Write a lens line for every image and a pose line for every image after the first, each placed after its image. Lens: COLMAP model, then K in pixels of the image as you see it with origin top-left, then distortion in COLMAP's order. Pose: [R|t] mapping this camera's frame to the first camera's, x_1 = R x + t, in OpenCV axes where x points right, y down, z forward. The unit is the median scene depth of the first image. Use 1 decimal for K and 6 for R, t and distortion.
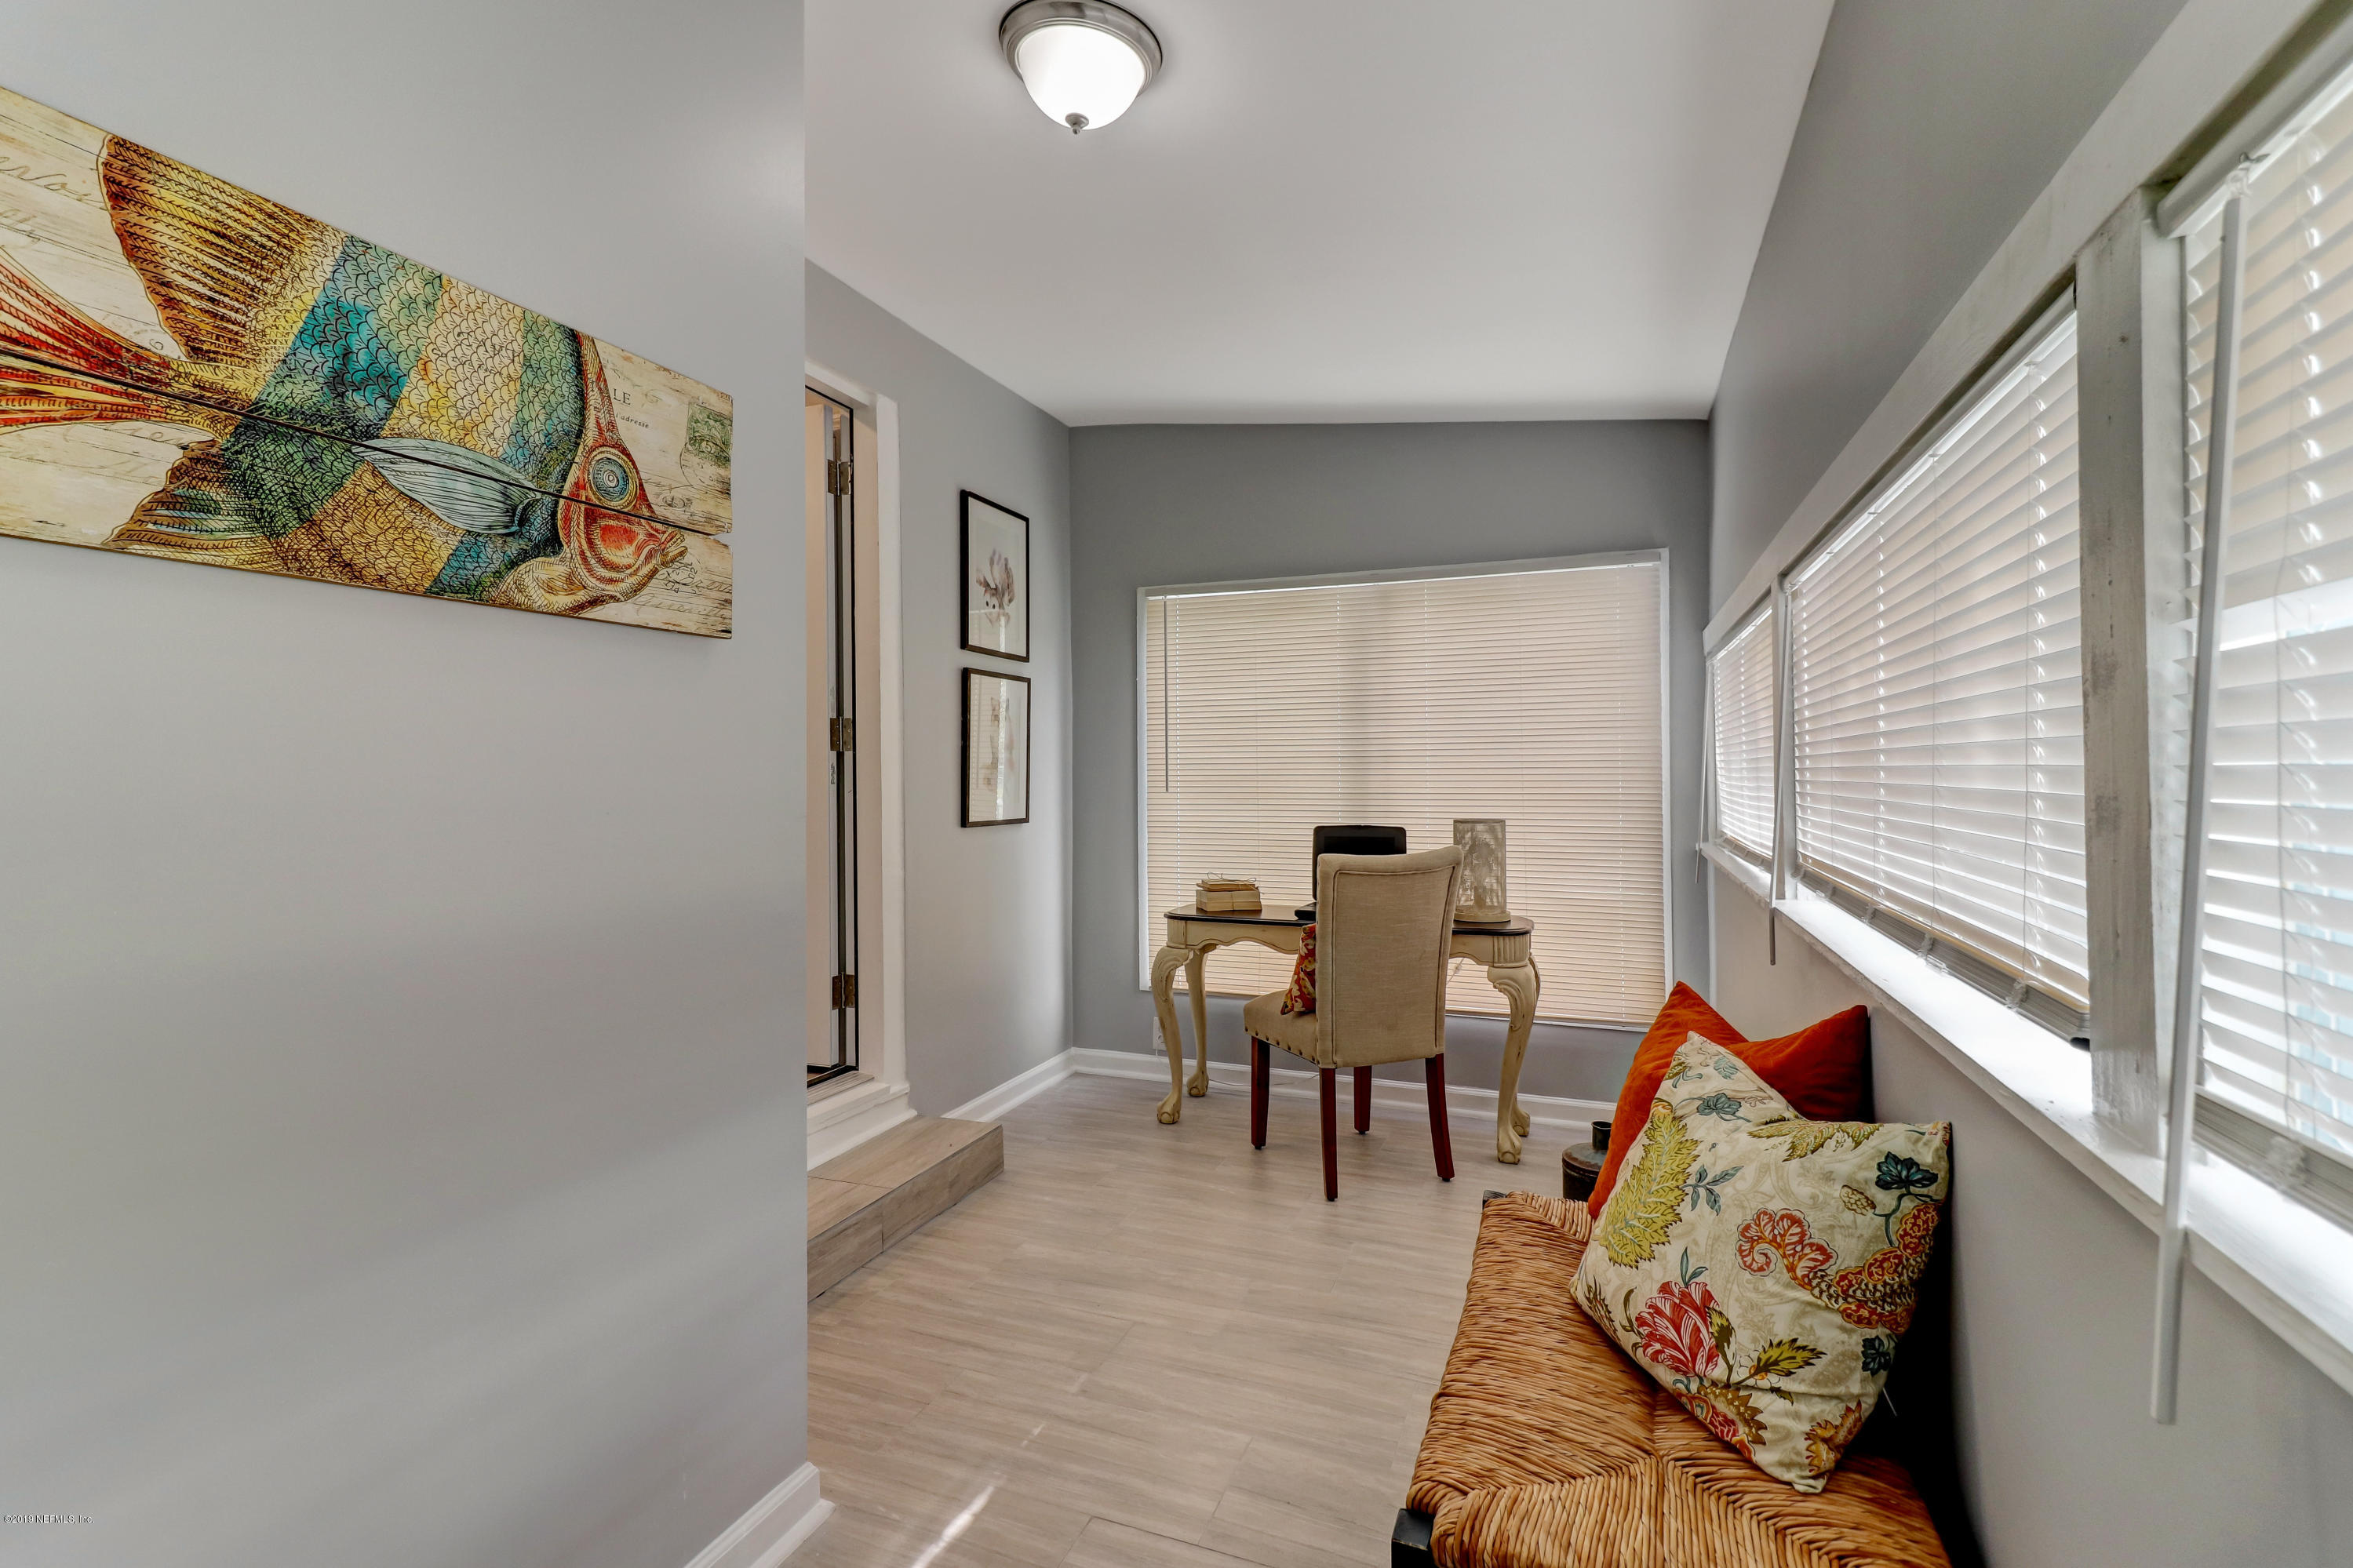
lens RADIAL K [[1070.7, 0, 1168.6], [0, 1070.7, 787.0], [0, 0, 1]] dist [0.017165, 0.000277]
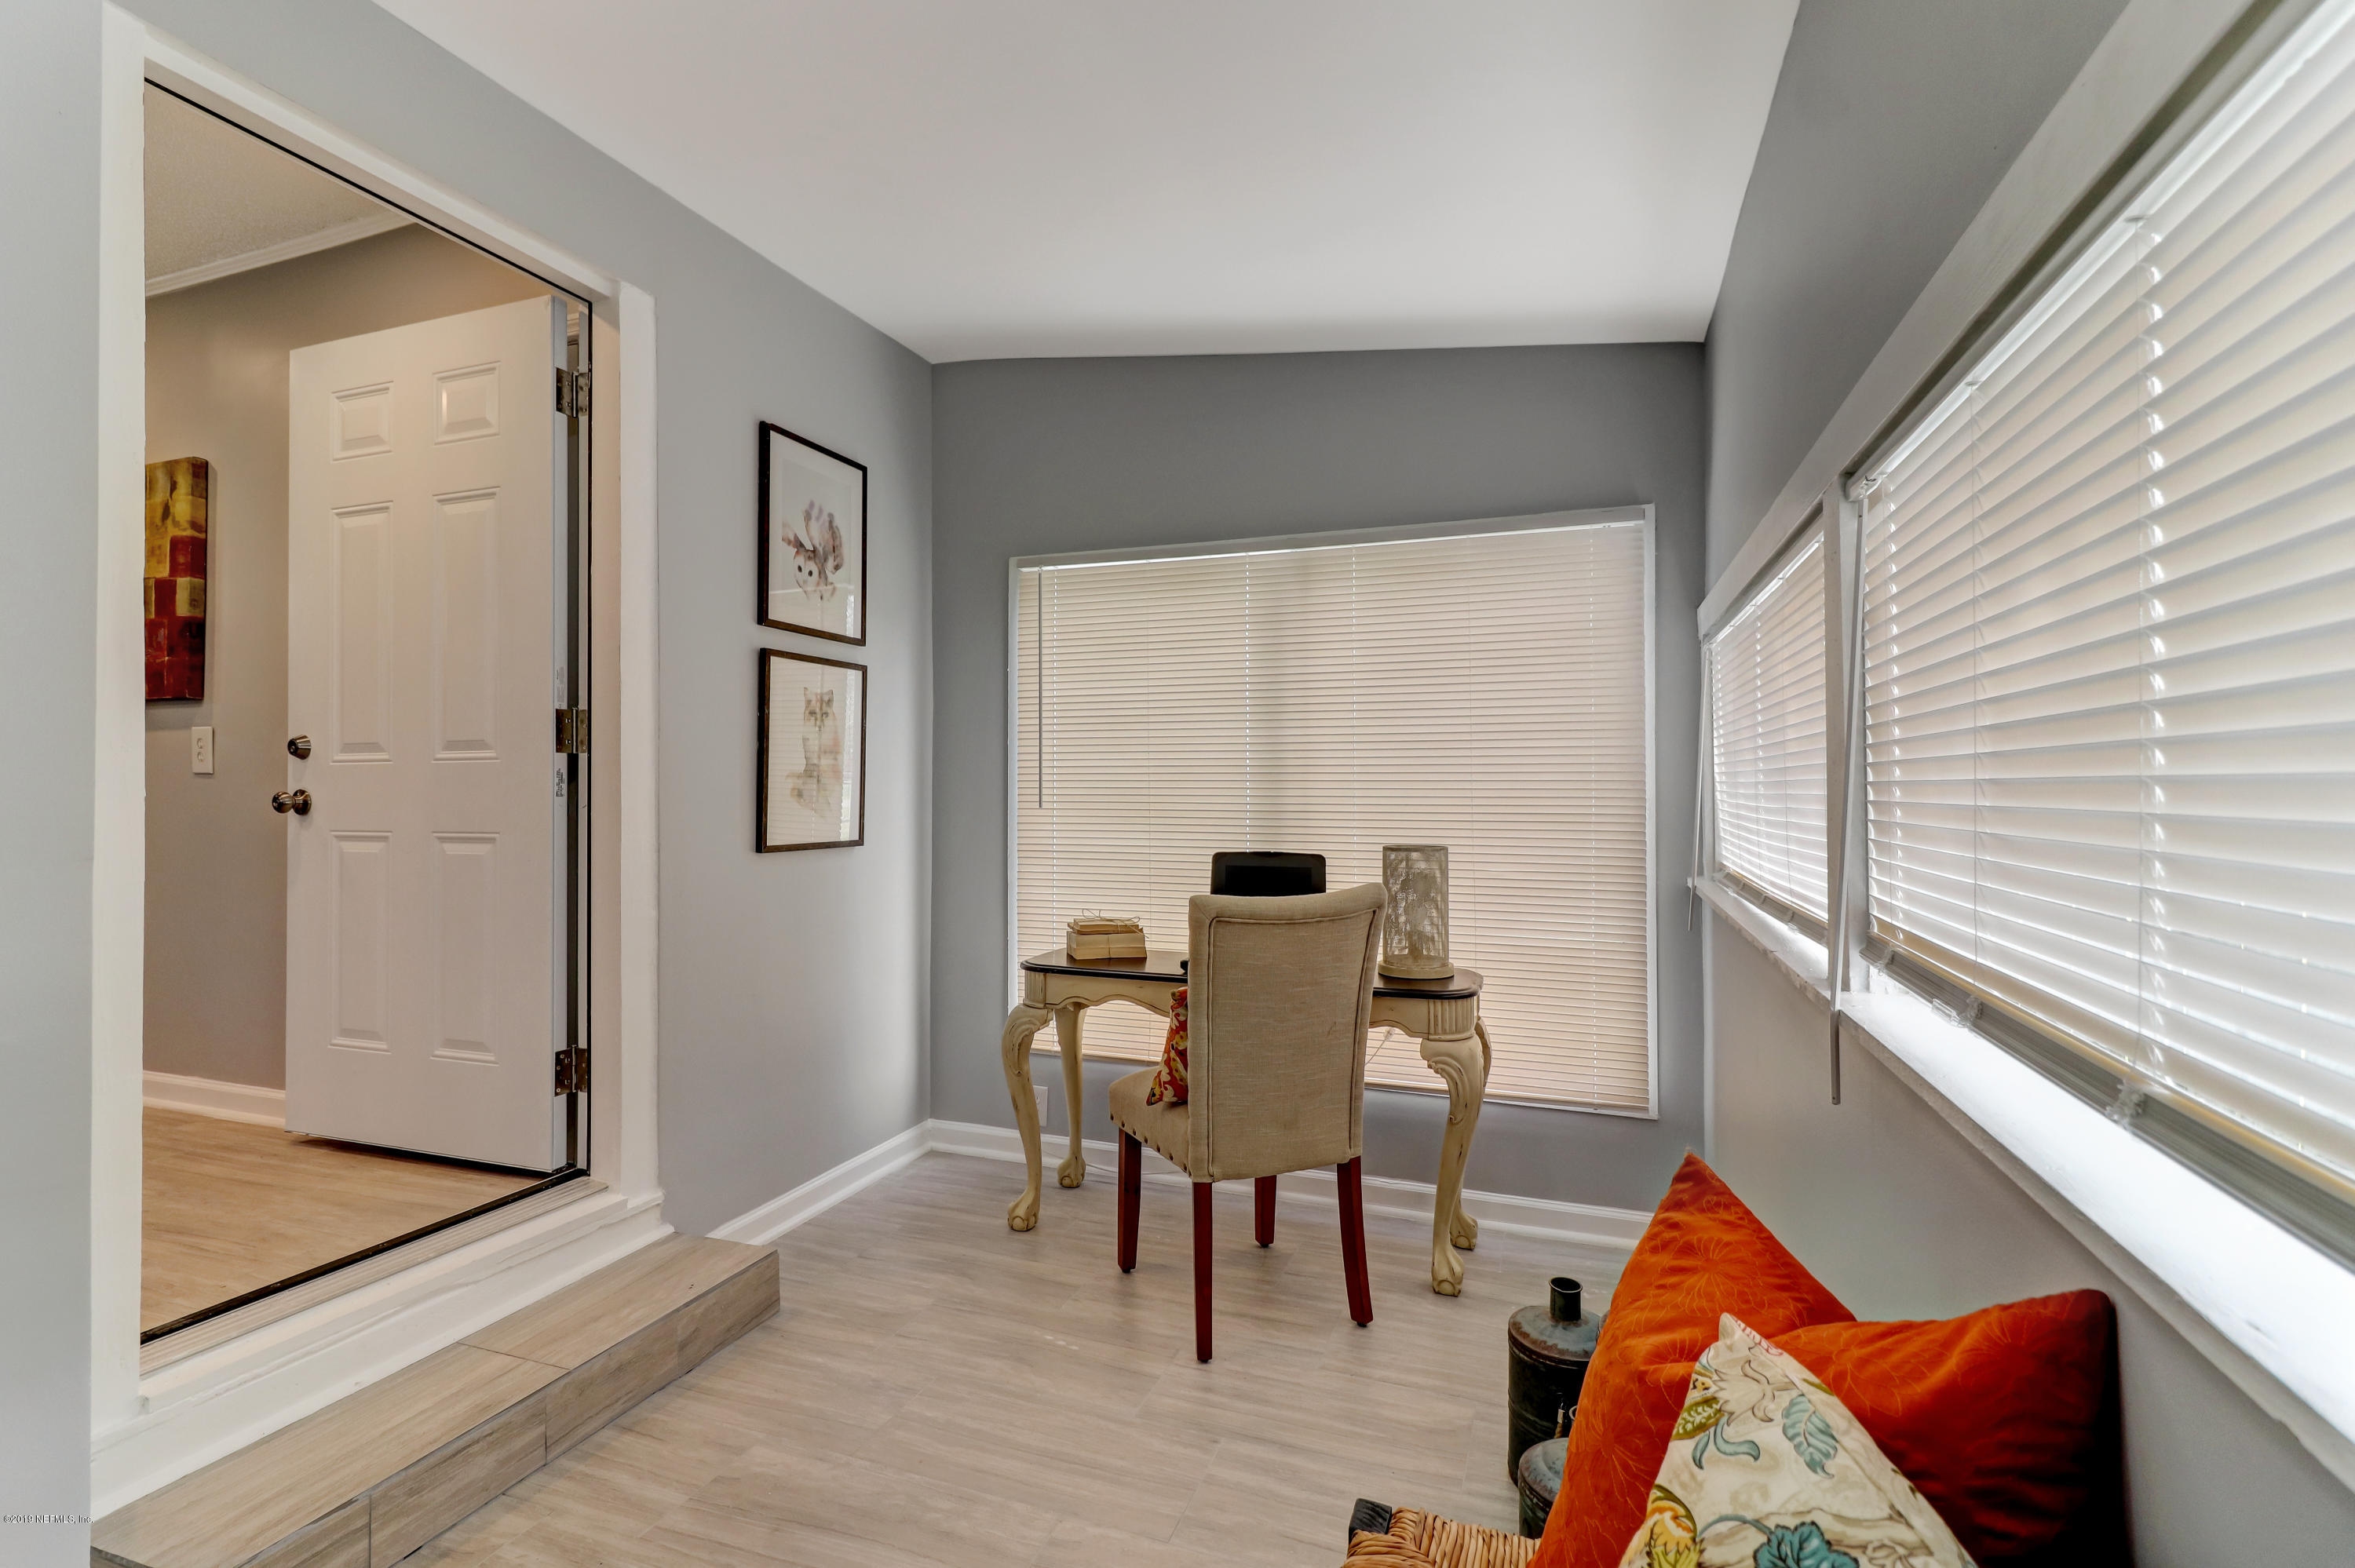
lens RADIAL K [[1146.3, 0, 1138.2], [0, 1146.3, 797.7], [0, 0, 1]] dist [-0.000196, -0.000182]
pose [[0.999801, 0.005700, 0.019138, 0.078142], [-0.005656, 0.999981, -0.002368, -0.002290], [-0.019151, 0.002259, 0.999814, 0.183044]]
